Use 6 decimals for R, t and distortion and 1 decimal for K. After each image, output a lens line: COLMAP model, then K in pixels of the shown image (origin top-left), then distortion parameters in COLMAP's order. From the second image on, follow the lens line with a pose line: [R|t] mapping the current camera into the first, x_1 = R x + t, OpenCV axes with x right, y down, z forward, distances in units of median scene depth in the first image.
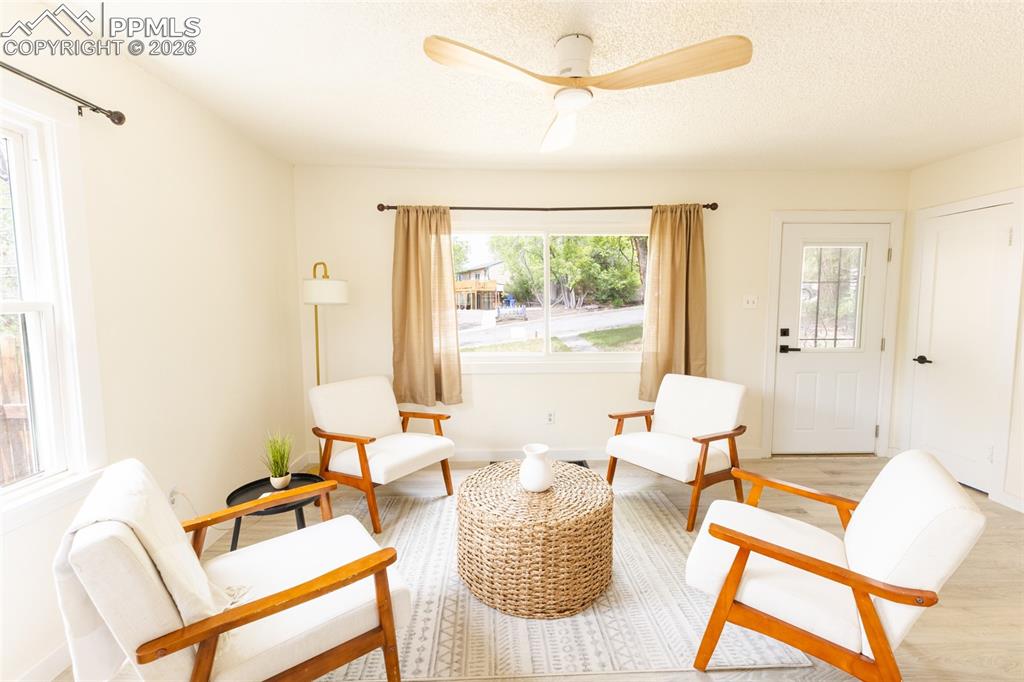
lens RADIAL K [[440.9, 0, 513.4], [0, 440.9, 341.7], [0, 0, 1]] dist [0.009532, -0.000037]
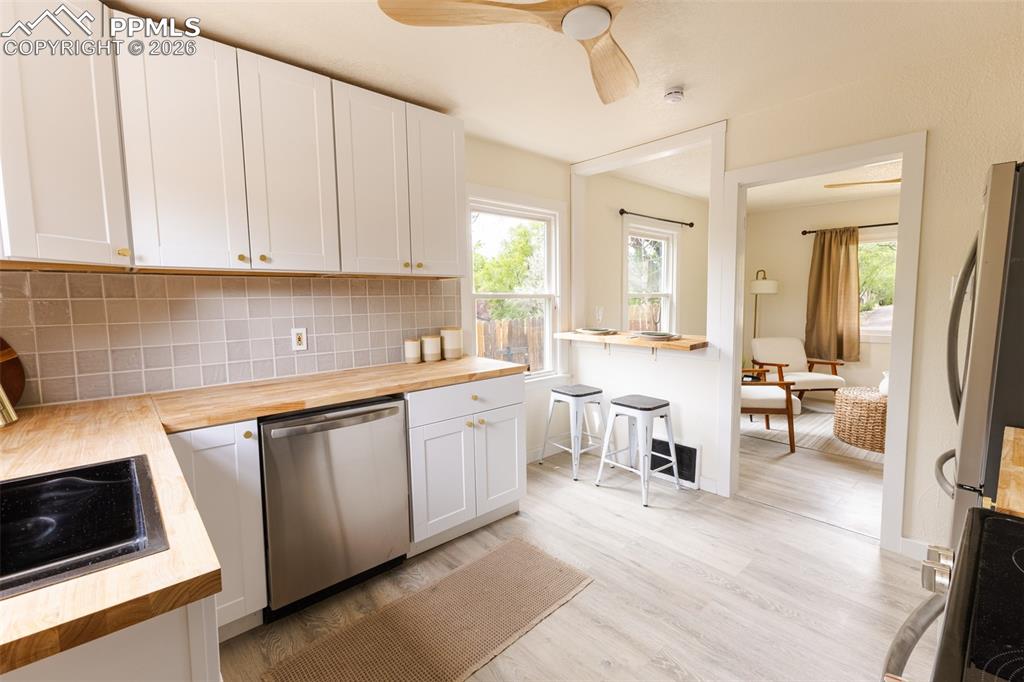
lens RADIAL K [[440.9, 0, 509.7], [0, 440.9, 334.7], [0, 0, 1]] dist [0.009532, -0.000037]
pose [[0.636436, 0.056766, -0.769238, 0.272150], [-0.059562, 0.997927, 0.024364, 0.086430], [0.769027, 0.030311, 0.638498, -0.821069]]
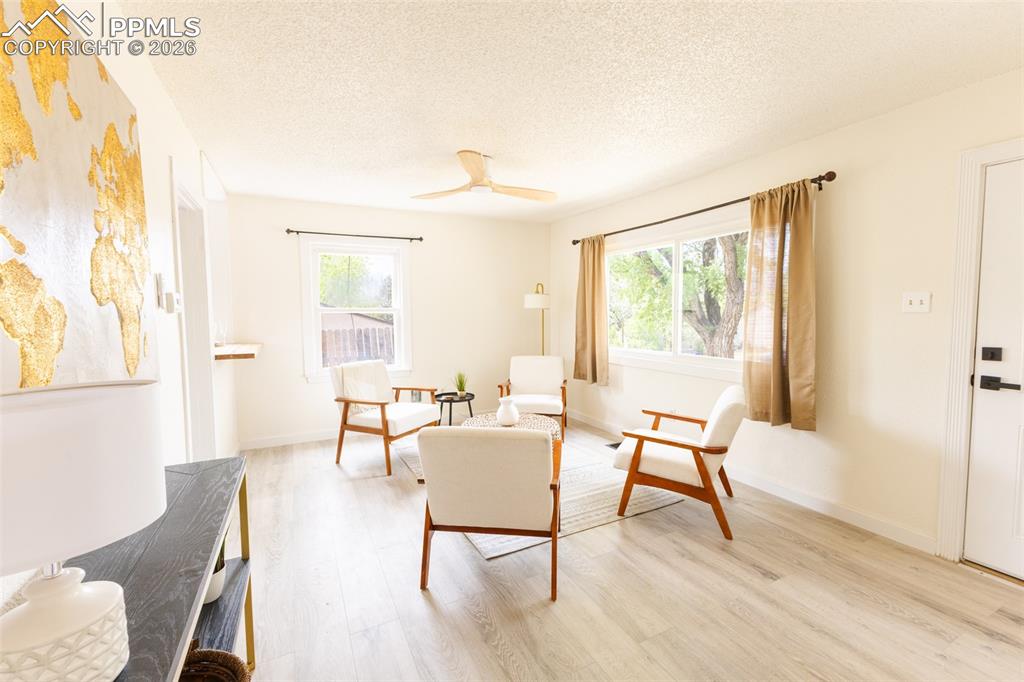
lens RADIAL K [[440.9, 0, 517.3], [0, 440.9, 344.2], [0, 0, 1]] dist [0.009532, -0.000037]
pose [[0.433941, 0.065733, -0.898540, 0.943119], [-0.074545, 0.996535, 0.036901, -0.010166], [0.897852, 0.050969, 0.437337, 0.211641]]
